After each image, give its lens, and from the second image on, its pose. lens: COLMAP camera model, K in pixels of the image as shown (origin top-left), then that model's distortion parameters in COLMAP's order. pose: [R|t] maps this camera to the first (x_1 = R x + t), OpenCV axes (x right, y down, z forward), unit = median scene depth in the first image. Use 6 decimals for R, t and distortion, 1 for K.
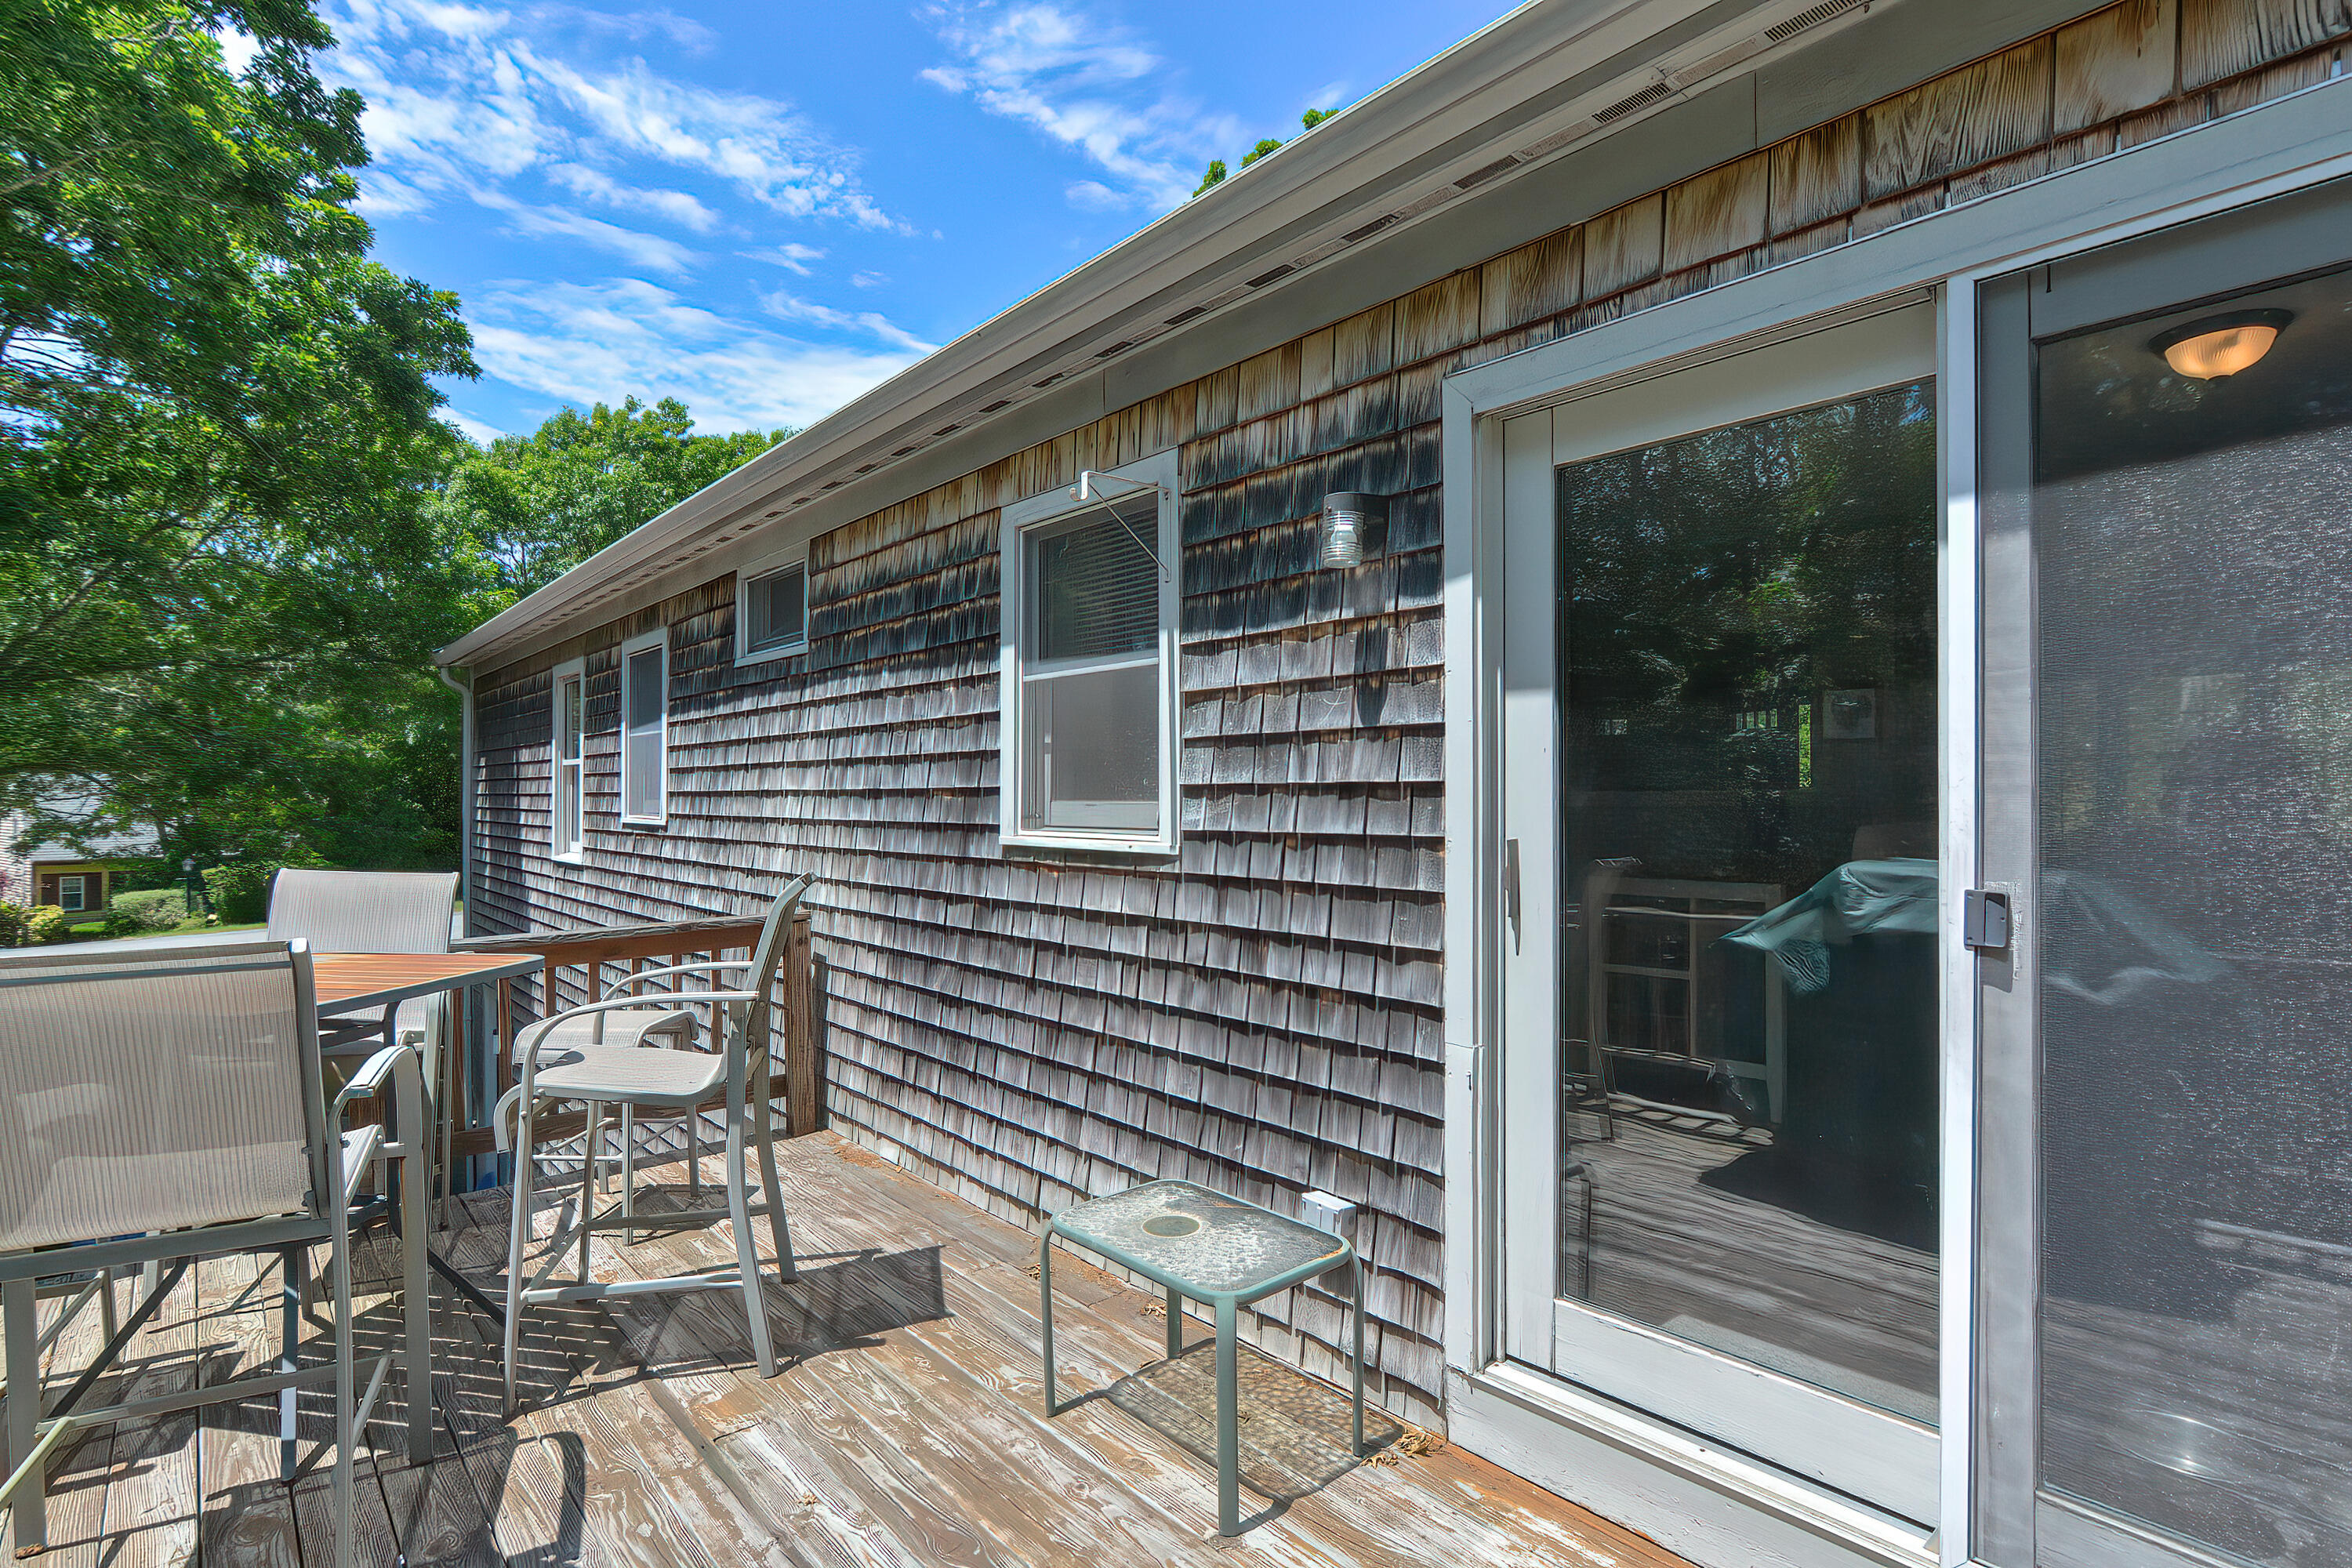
lens RADIAL K [[1175.8, 0, 1200.3], [0, 1175.8, 813.1], [0, 0, 1]] dist [-0.022169, 0.010607]
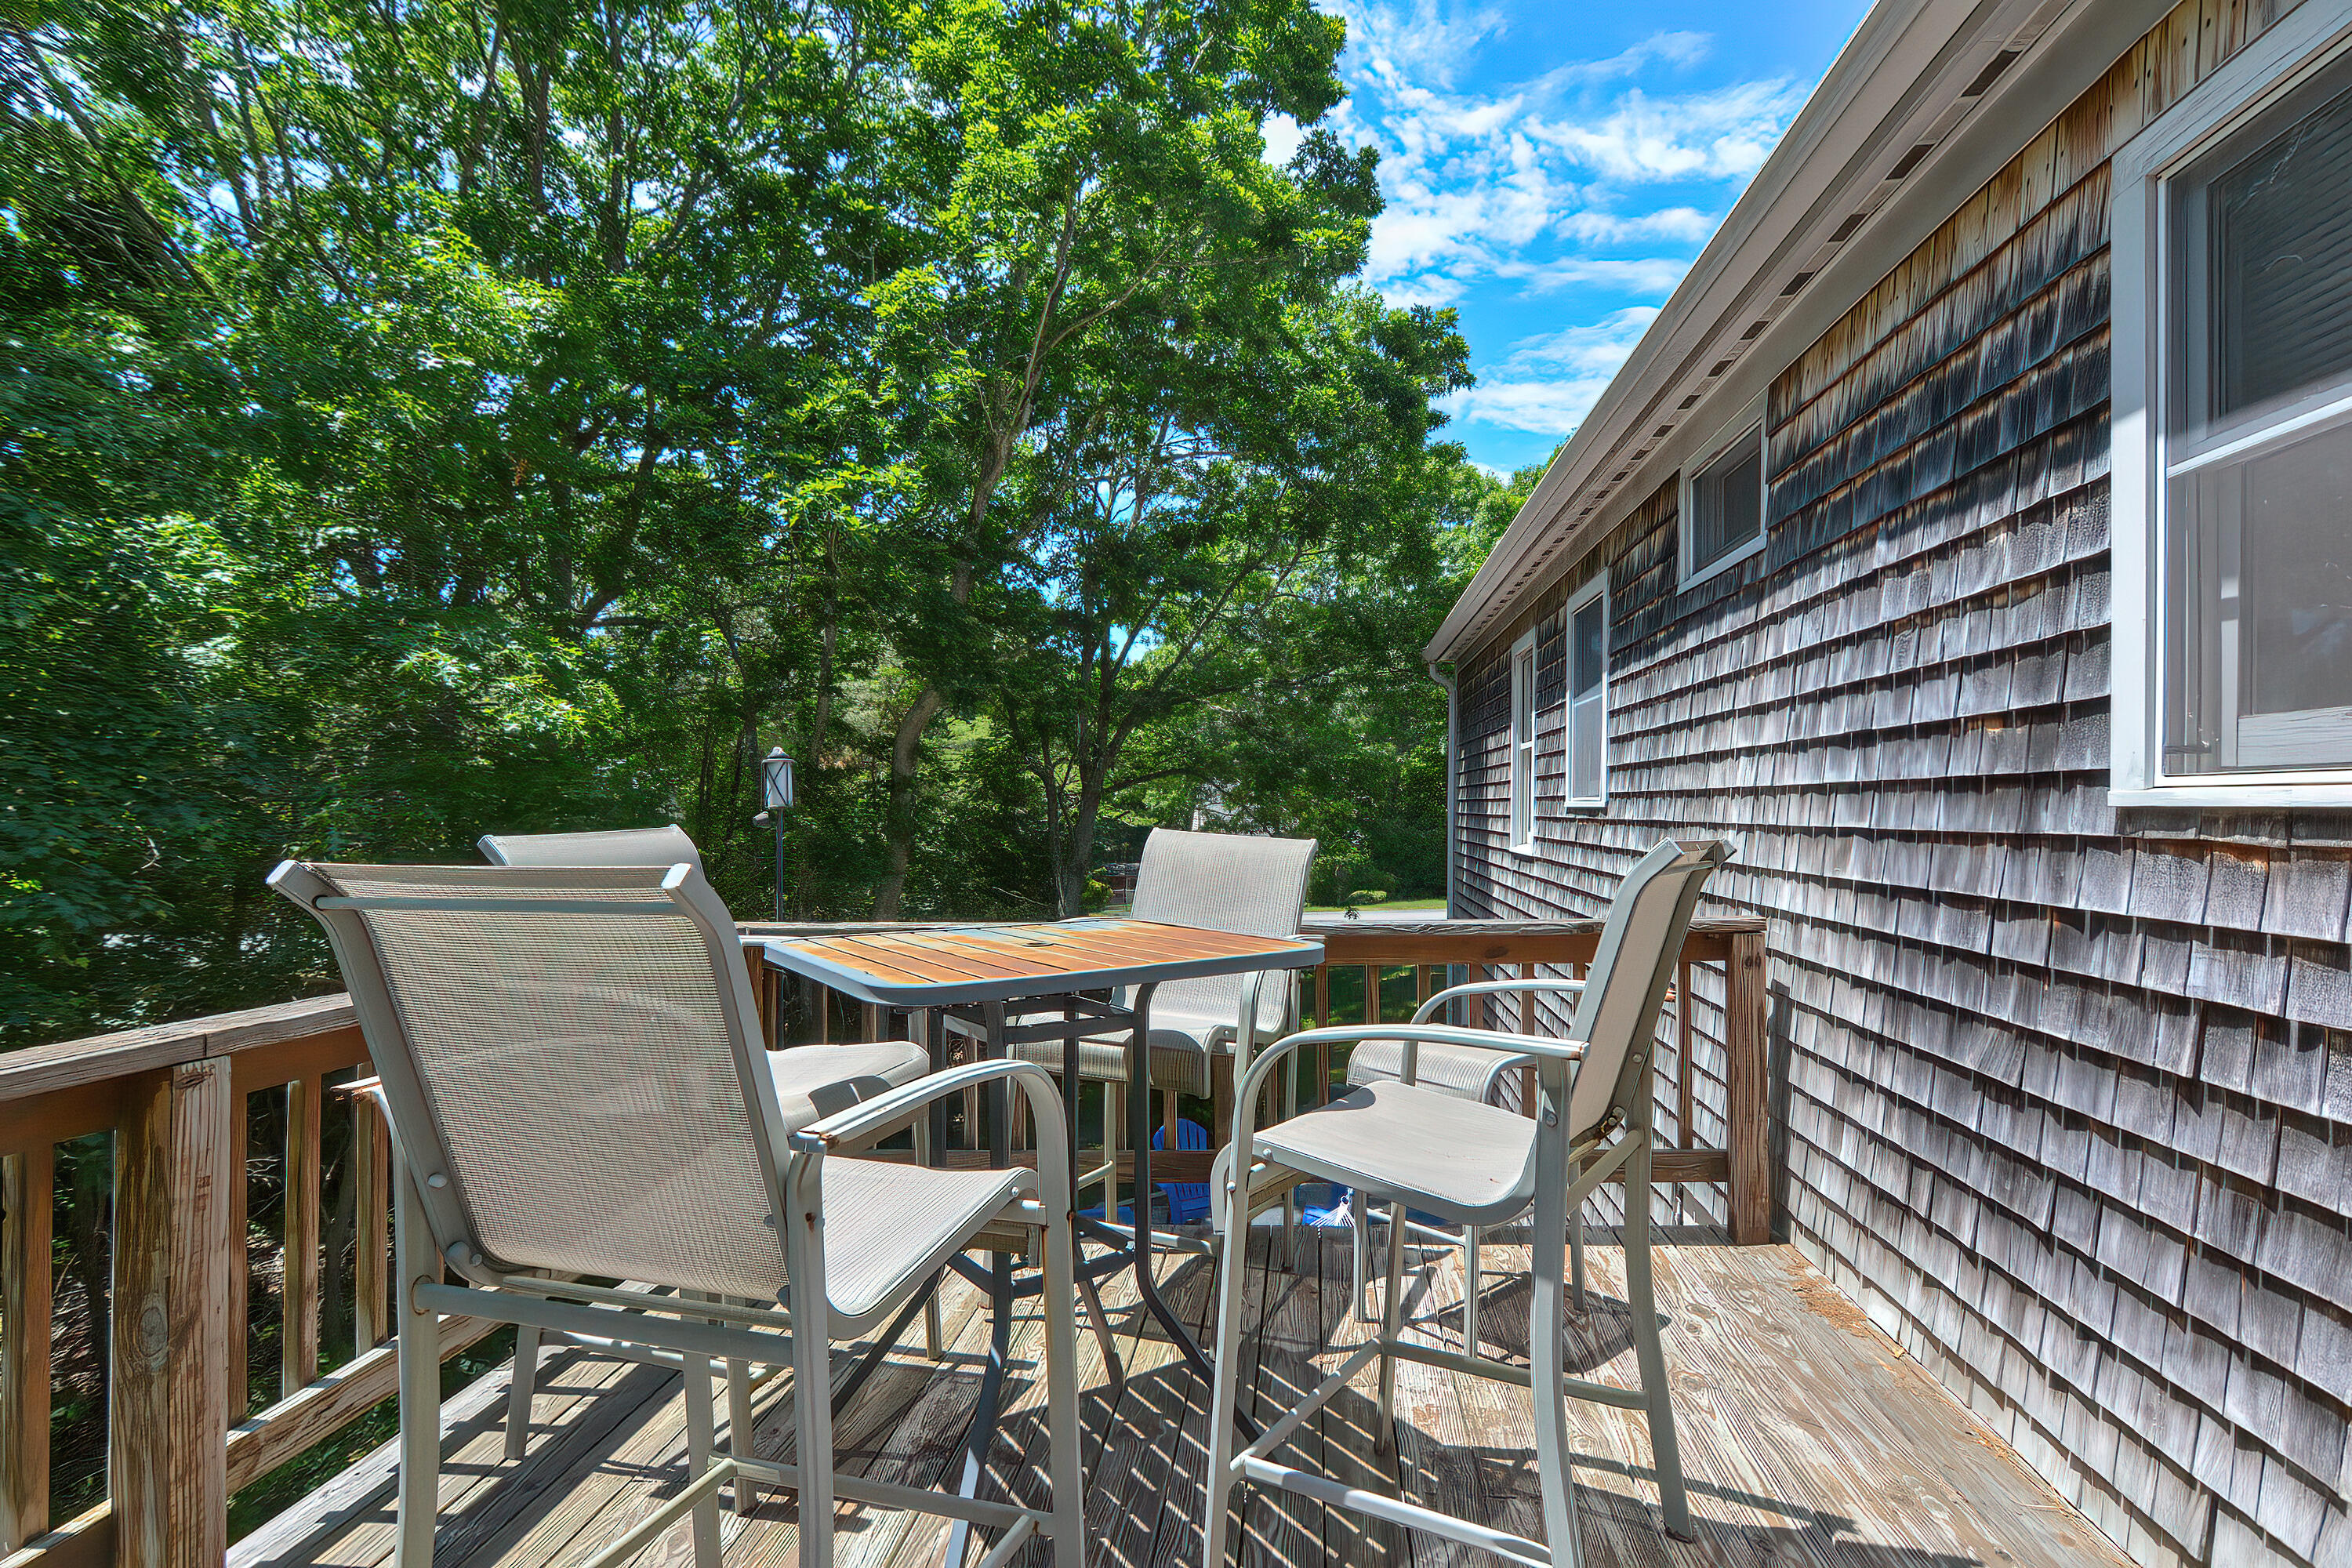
lens RADIAL K [[1175.8, 0, 1200.3], [0, 1175.8, 813.1], [0, 0, 1]] dist [-0.022169, 0.010607]
pose [[0.677314, -0.000523, -0.735694, -0.057458], [-0.007557, 0.999942, -0.007667, 0.032022], [0.735655, 0.010752, 0.677271, 0.318487]]
